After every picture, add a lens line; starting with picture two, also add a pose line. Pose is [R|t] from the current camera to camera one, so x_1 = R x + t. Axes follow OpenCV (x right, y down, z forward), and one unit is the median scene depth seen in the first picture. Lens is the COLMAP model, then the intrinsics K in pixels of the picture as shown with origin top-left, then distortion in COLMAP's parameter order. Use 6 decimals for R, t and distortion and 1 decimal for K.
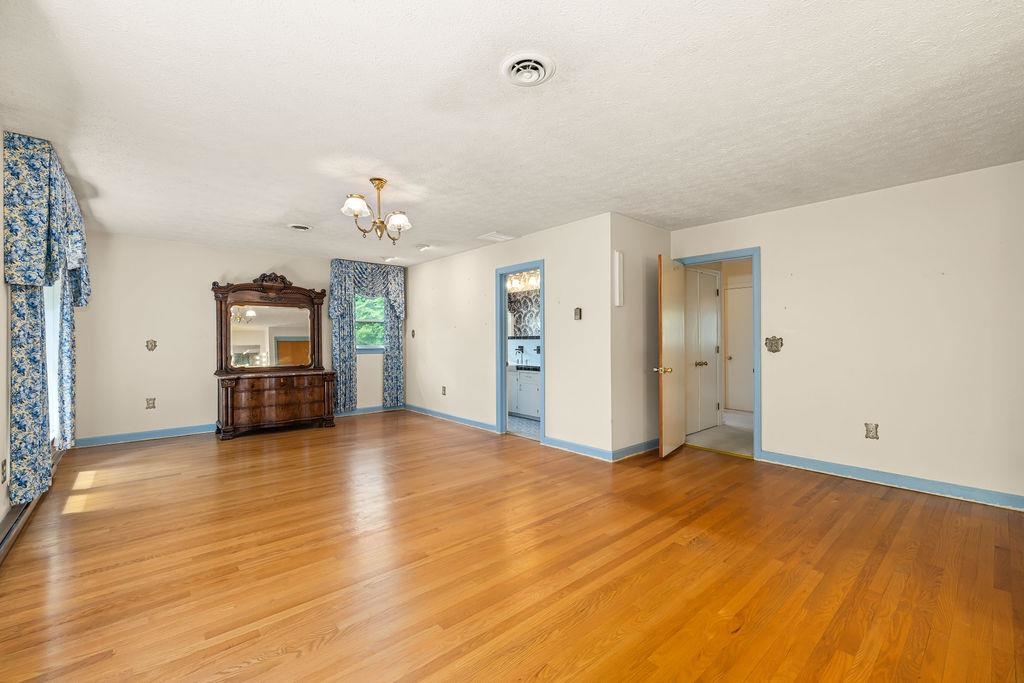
lens RADIAL K [[428.2, 0, 508.1], [0, 428.2, 340.9], [0, 0, 1]] dist [-0.000769, -0.000166]
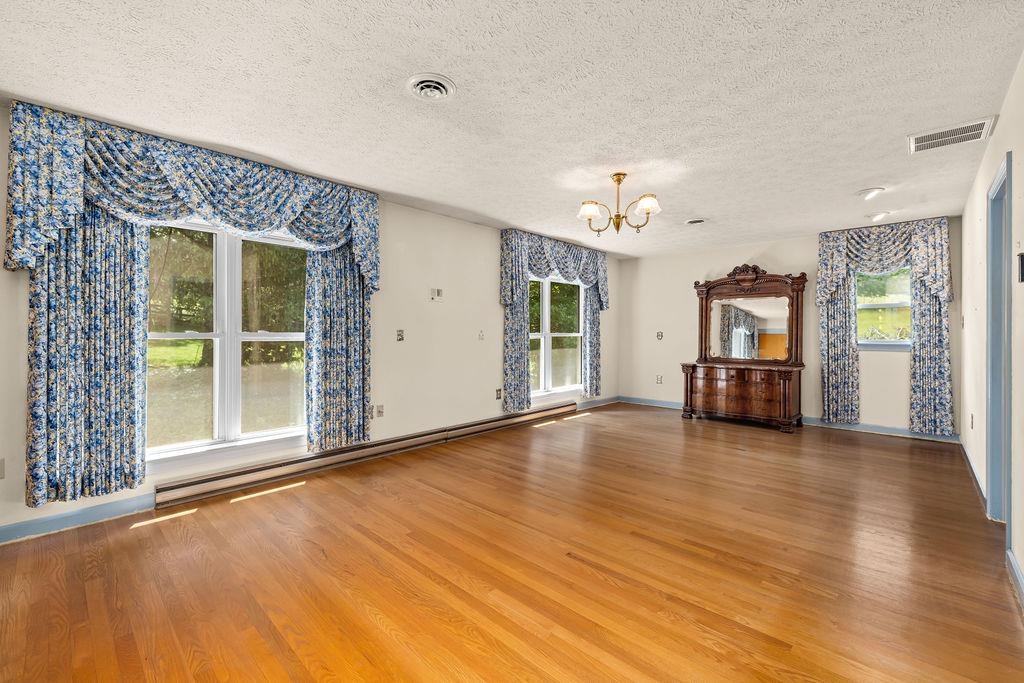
lens RADIAL K [[428.2, 0, 508.6], [0, 428.2, 333.9], [0, 0, 1]] dist [-0.000769, -0.000166]
pose [[0.106494, 0.005214, -0.994300, 0.379533], [-0.004950, 0.999977, 0.004714, 0.000422], [0.994301, 0.004420, 0.106517, 0.347963]]
